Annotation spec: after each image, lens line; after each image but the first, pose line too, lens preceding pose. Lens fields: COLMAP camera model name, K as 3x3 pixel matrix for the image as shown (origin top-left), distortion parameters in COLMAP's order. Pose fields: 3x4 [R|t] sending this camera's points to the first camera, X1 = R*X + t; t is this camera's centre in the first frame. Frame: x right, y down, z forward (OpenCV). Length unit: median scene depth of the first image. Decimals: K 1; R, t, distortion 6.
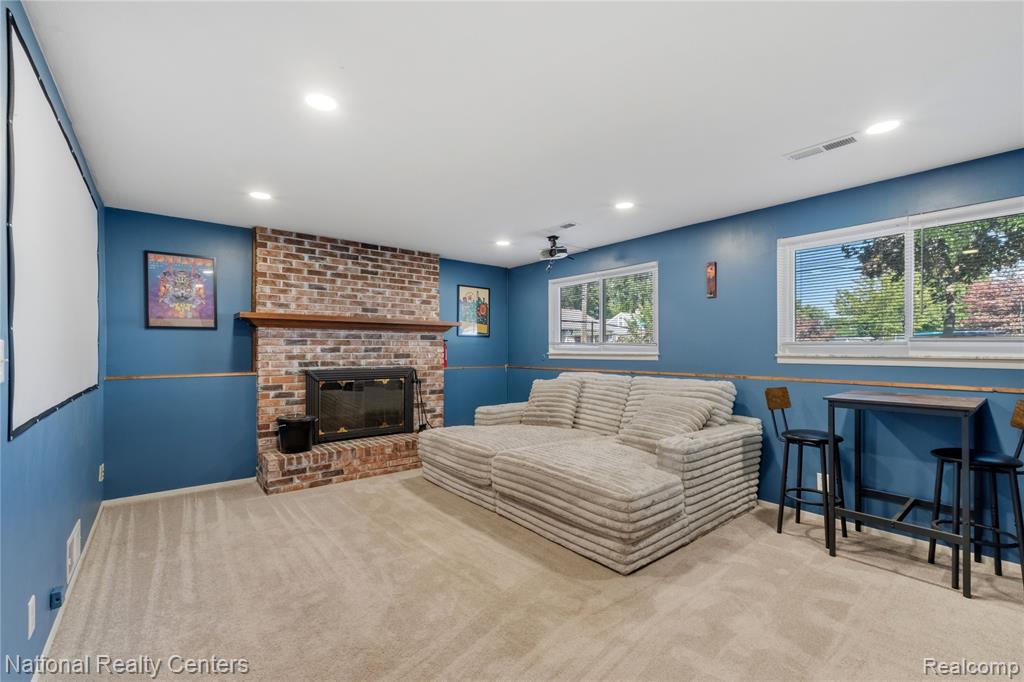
lens RADIAL K [[431.4, 0, 512.1], [0, 431.4, 353.8], [0, 0, 1]] dist [-0.001973, 0.000099]
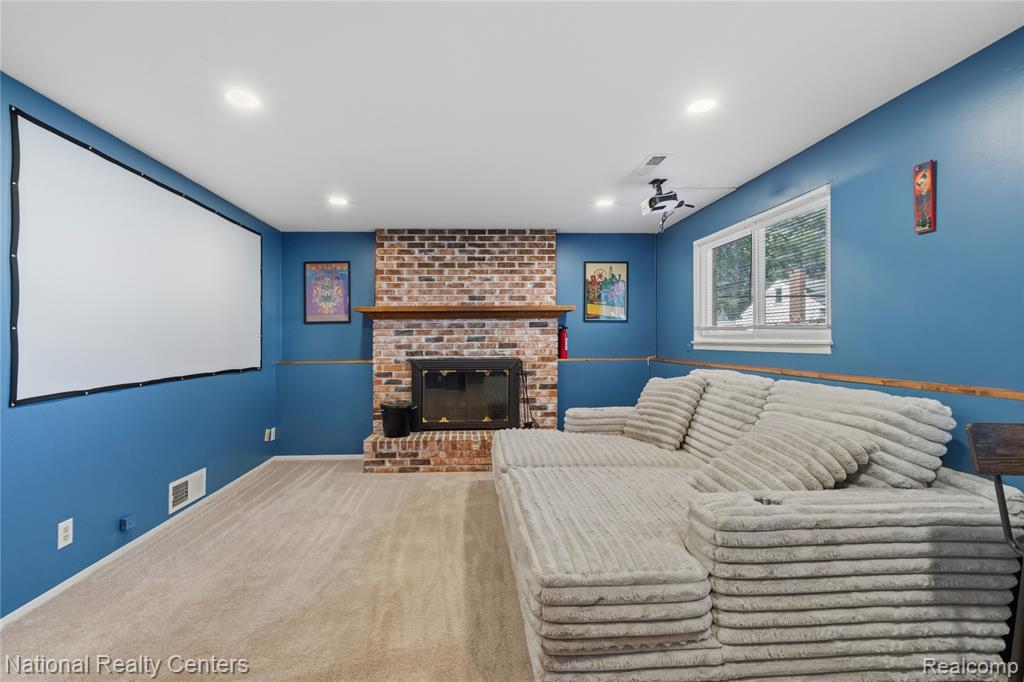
lens RADIAL K [[445.4, 0, 512.0], [0, 445.4, 341.0], [0, 0, 1]] dist [-0.003086, 0.000482]
pose [[0.807007, -0.004809, -0.590522, 0.346841], [0.003237, 0.999988, -0.003720, -0.001295], [0.590533, 0.001090, 0.807013, 0.264349]]
